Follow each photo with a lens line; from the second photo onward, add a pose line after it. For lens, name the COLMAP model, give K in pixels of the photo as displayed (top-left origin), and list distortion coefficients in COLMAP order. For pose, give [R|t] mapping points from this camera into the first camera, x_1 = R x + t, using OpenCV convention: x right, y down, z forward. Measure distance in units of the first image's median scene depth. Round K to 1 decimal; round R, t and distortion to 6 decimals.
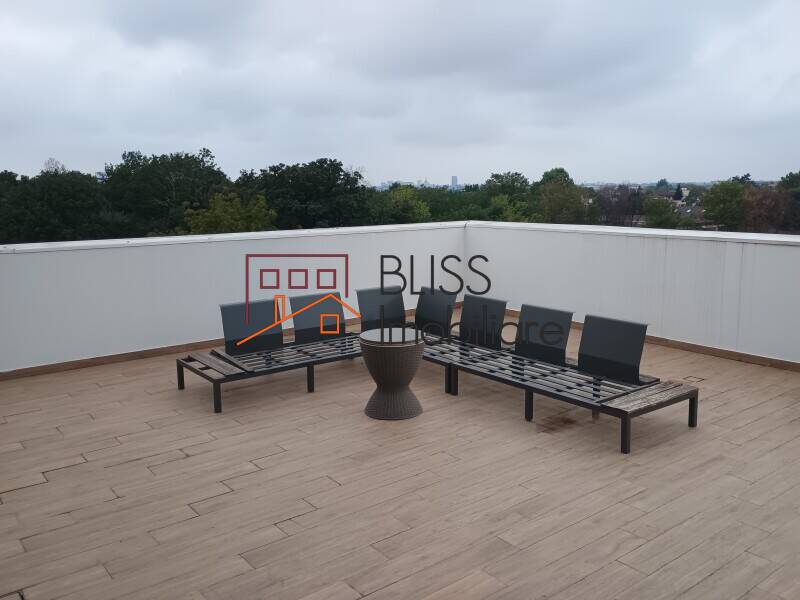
lens RADIAL K [[699.8, 0, 402.0], [0, 699.8, 297.6], [0, 0, 1]] dist [0.019855, -0.033765]
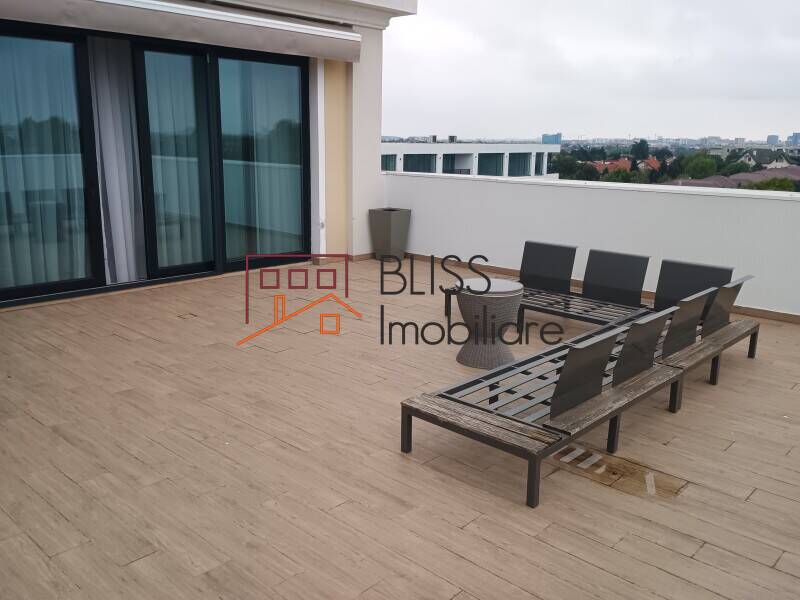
lens RADIAL K [[699.8, 0, 403.0], [0, 699.8, 299.3], [0, 0, 1]] dist [0.019855, -0.033765]
pose [[0.159048, 0.241879, -0.957182, 1.257625], [-0.175532, 0.961005, 0.213678, -0.162919], [0.971541, 0.134031, 0.195303, 0.919355]]
